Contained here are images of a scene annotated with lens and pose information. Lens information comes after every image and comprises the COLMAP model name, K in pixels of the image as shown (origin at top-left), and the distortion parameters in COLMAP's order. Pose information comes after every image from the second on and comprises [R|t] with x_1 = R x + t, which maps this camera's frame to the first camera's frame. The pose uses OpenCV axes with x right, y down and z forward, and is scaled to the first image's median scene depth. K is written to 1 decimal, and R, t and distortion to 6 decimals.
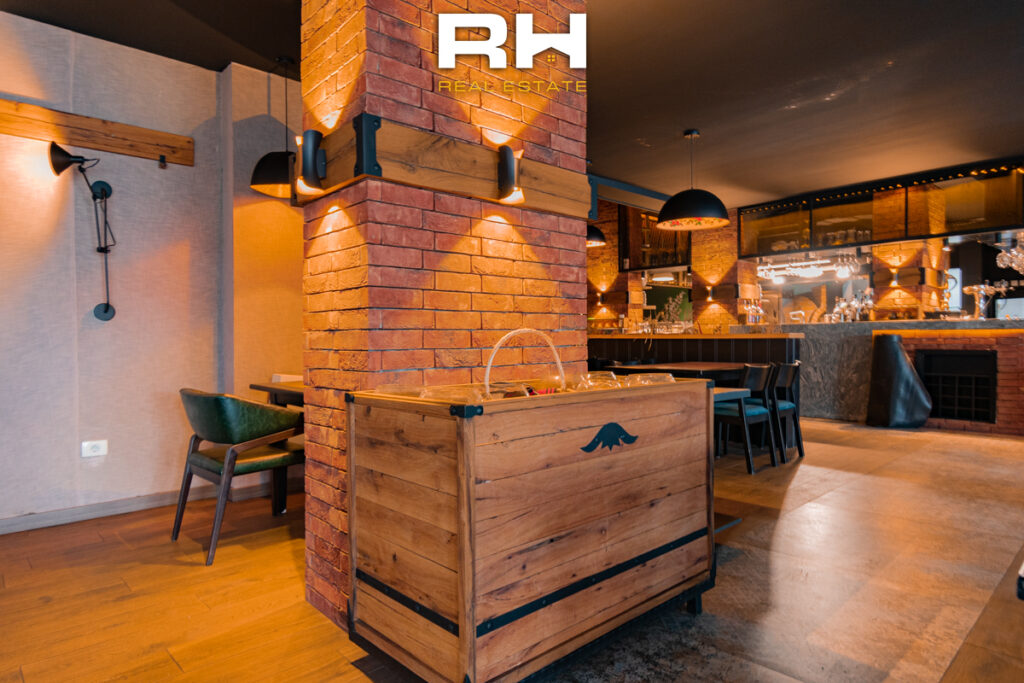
lens RADIAL K [[599.6, 0, 512.0], [0, 599.6, 341.5], [0, 0, 1]] dist [-0.001800, -0.000890]
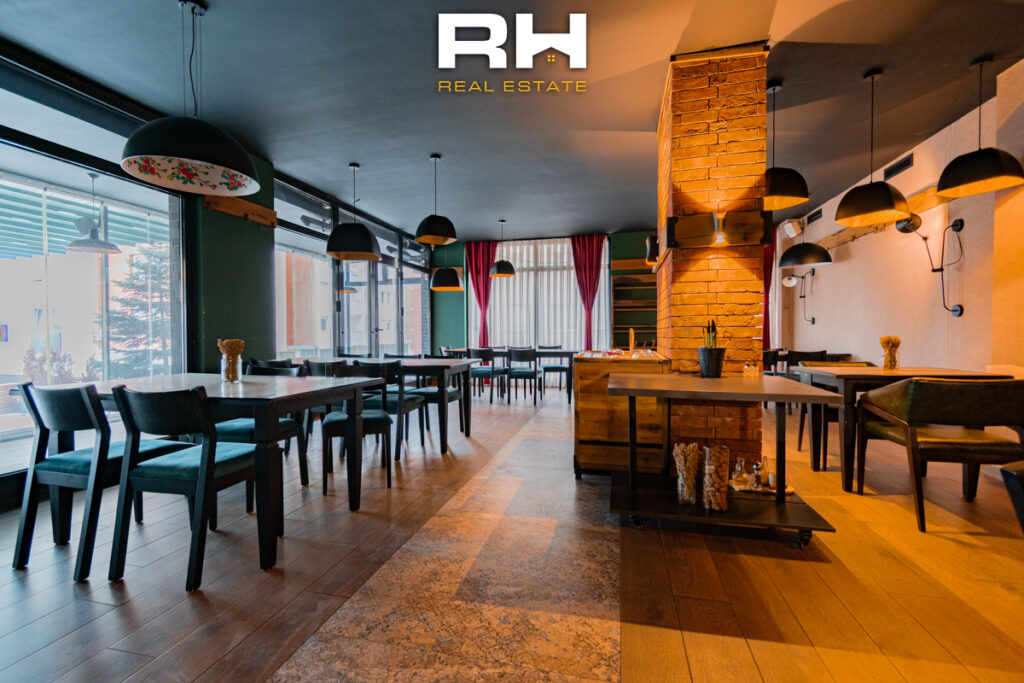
lens RADIAL K [[446.7, 0, 512.0], [0, 446.7, 341.5], [0, 0, 1]] dist [0.001059, 0.000186]
pose [[-0.835086, 0.017846, -0.549829, 0.709133], [0.003961, 0.999643, 0.026430, -0.015083], [0.550105, 0.019893, -0.834859, 1.165924]]
